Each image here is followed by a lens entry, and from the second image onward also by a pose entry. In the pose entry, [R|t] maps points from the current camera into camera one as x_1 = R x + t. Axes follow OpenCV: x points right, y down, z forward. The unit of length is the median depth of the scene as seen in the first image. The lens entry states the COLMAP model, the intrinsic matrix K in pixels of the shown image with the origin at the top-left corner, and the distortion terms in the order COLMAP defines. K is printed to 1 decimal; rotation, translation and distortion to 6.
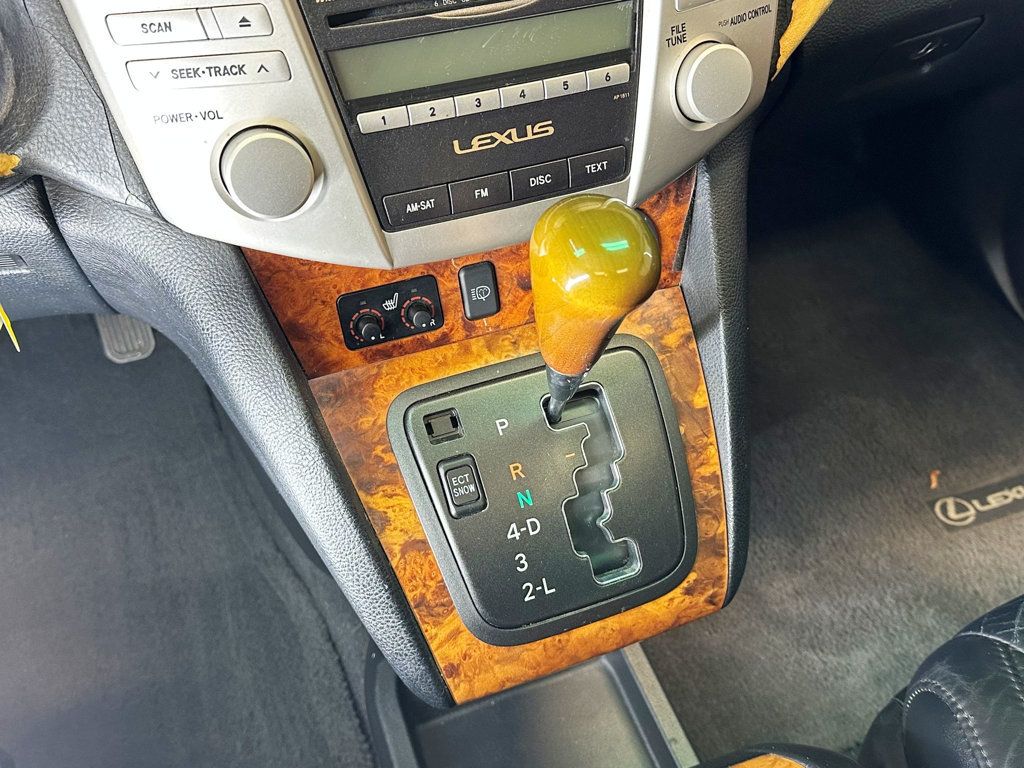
lens RADIAL K [[962.1, 0, 514.7], [0, 962.1, 366.4], [0, 0, 1]] dist [0.169557, -0.369792]
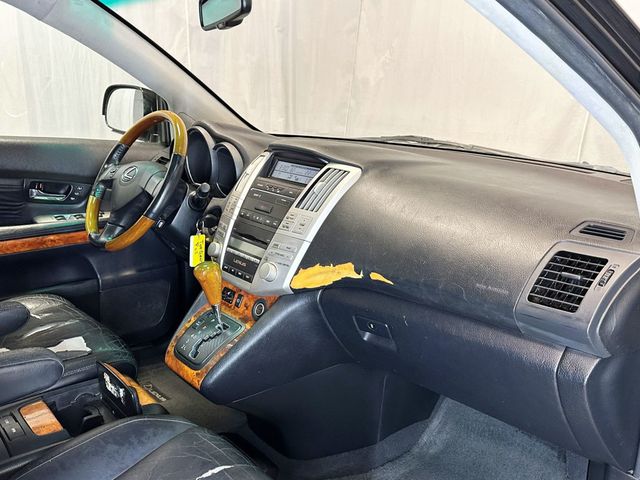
lens RADIAL K [[596.3, 0, 320.0], [0, 596.3, 240.0], [0, 0, 1]] dist [0.148283, -0.304563]
pose [[0.326604, 0.218385, -0.919586, 2.859511], [-0.708600, 0.700432, -0.085329, -0.340765], [0.625473, 0.679487, 0.383511, 0.008754]]
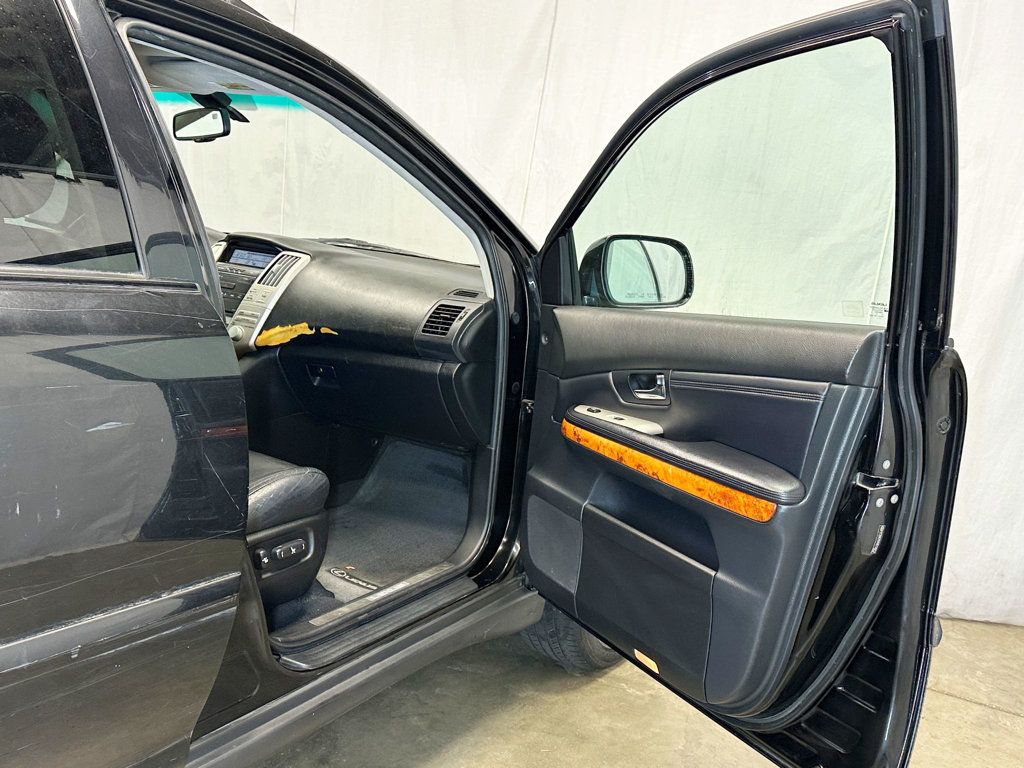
lens RADIAL K [[954.1, 0, 512.0], [0, 954.1, 384.0], [0, 0, 1]] dist [0.148283, -0.304563]
pose [[0.606878, 0.178012, -0.774604, 5.722195], [-0.633377, 0.697075, -0.336036, 0.795478], [0.480138, 0.694549, 0.535788, -1.038741]]
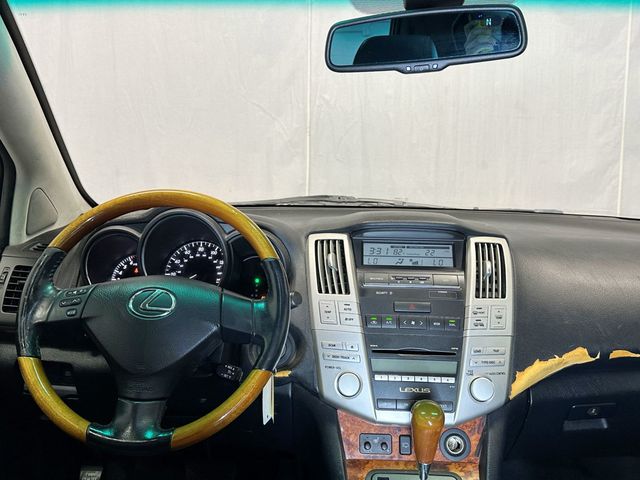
lens RADIAL K [[596.3, 0, 320.0], [0, 596.3, 240.0], [0, 0, 1]] dist [0.148283, -0.304563]
pose [[0.929361, 0.057785, -0.364621, 0.427640], [-0.274301, 0.769110, -0.577260, 0.687773], [0.247077, 0.636499, 0.730632, -1.006708]]
